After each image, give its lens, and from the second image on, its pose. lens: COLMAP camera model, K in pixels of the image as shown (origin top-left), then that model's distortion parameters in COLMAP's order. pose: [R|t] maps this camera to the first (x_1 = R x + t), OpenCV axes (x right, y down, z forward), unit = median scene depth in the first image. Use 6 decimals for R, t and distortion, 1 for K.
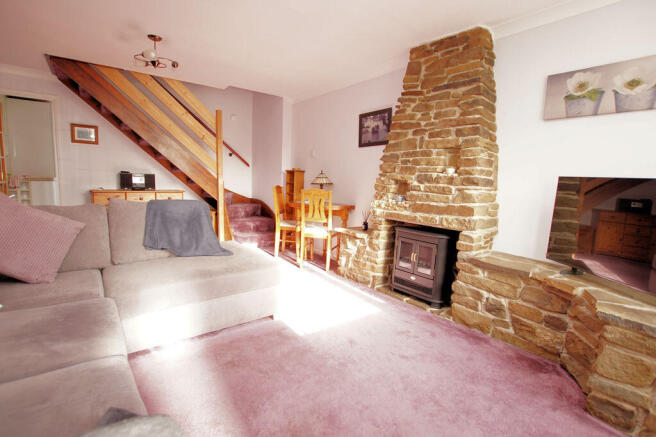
lens RADIAL K [[329.1, 0, 328.0], [0, 329.1, 218.5], [0, 0, 1]] dist [-0.002139, -0.000541]
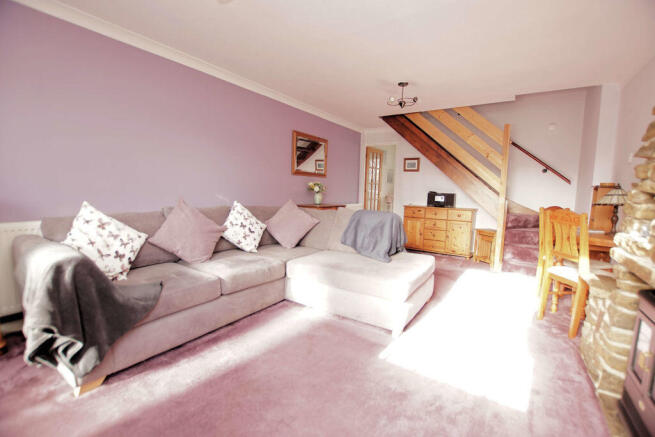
lens RADIAL K [[304.0, 0, 327.5], [0, 304.0, 218.5], [0, 0, 1]] dist [-0.001984, -0.000294]
pose [[0.297279, 0.064317, -0.952622, 0.412785], [-0.130454, 0.991108, 0.026205, -0.024328], [0.945836, 0.116483, 0.303026, 0.335941]]
